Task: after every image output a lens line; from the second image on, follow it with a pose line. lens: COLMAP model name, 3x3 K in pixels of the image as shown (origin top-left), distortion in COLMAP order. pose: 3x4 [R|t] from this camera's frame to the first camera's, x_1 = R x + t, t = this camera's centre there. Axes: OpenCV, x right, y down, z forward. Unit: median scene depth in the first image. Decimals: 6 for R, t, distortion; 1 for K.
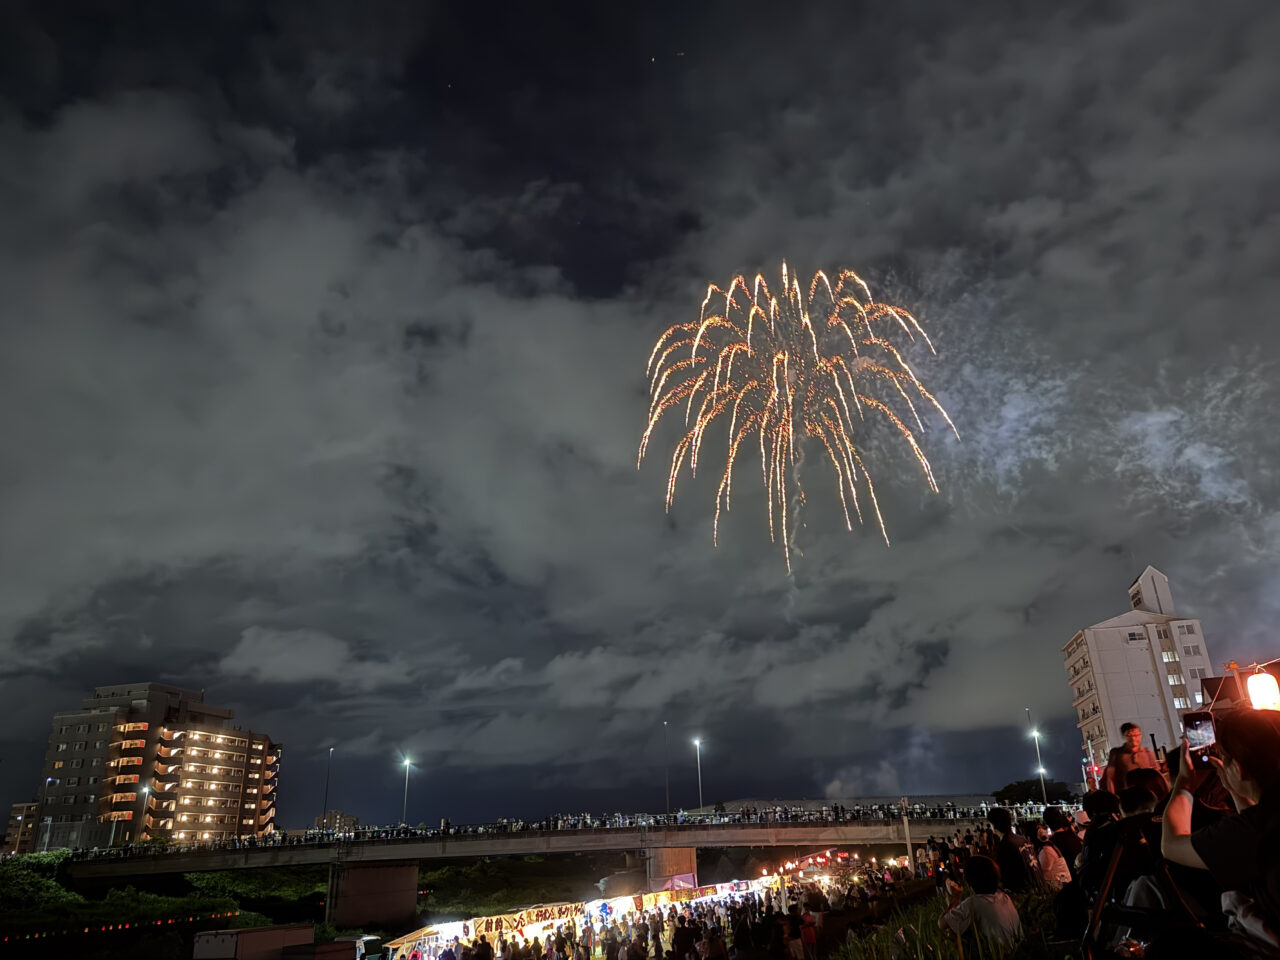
lens RADIAL K [[901.7, 0, 640.6], [0, 901.7, 480.1], [0, 0, 1]] dist [0.002630, -0.010013]
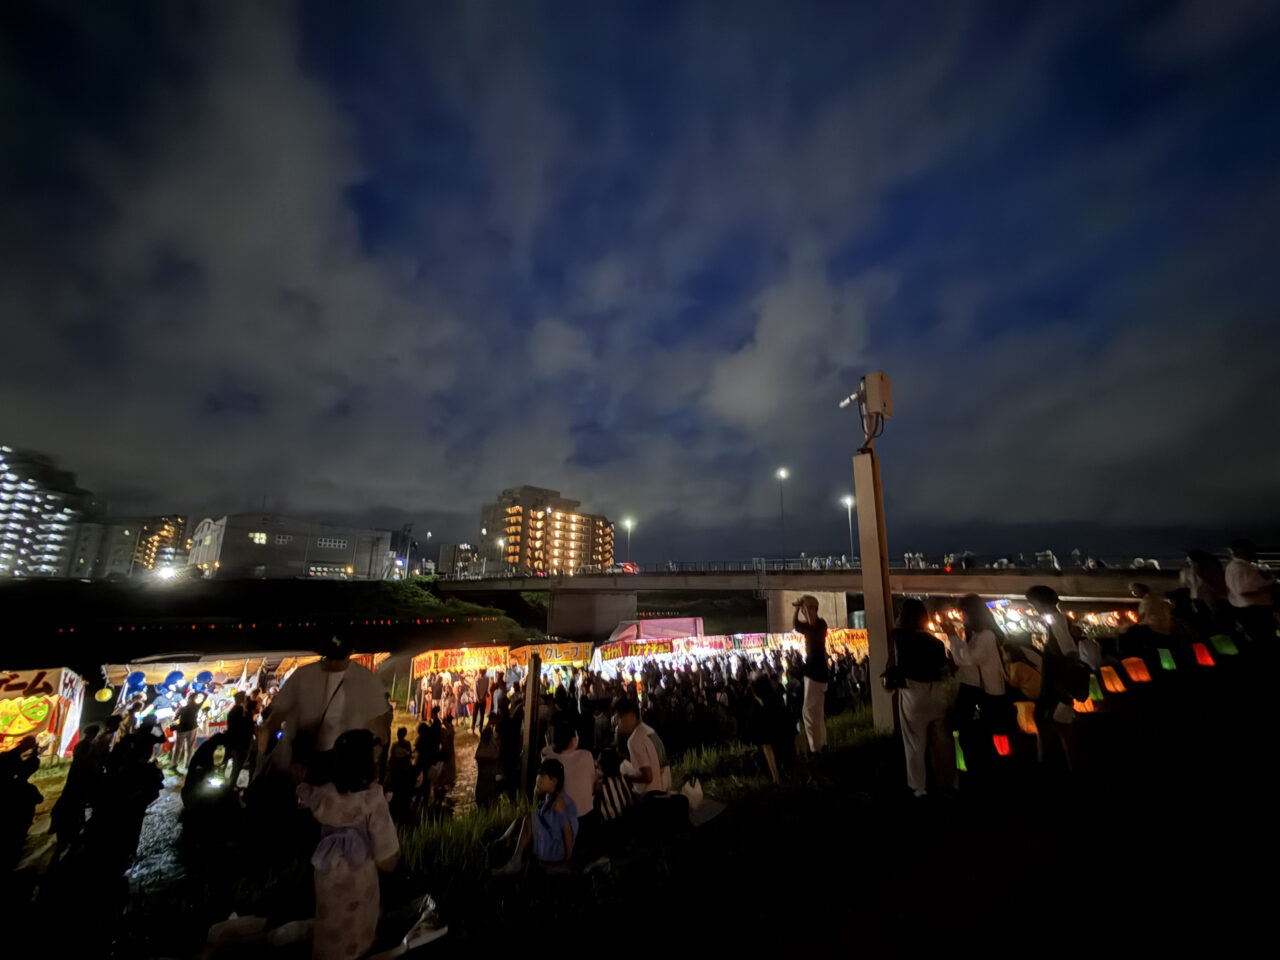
lens RADIAL K [[502.0, 0, 640.0], [0, 502.0, 480.0], [0, 0, 1]] dist [0.000080, 0.000031]
pose [[0.880058, -0.052769, -0.471925, 0.128387], [0.134551, 0.980788, 0.141246, 0.146956], [0.455405, -0.187803, 0.870251, 0.366681]]
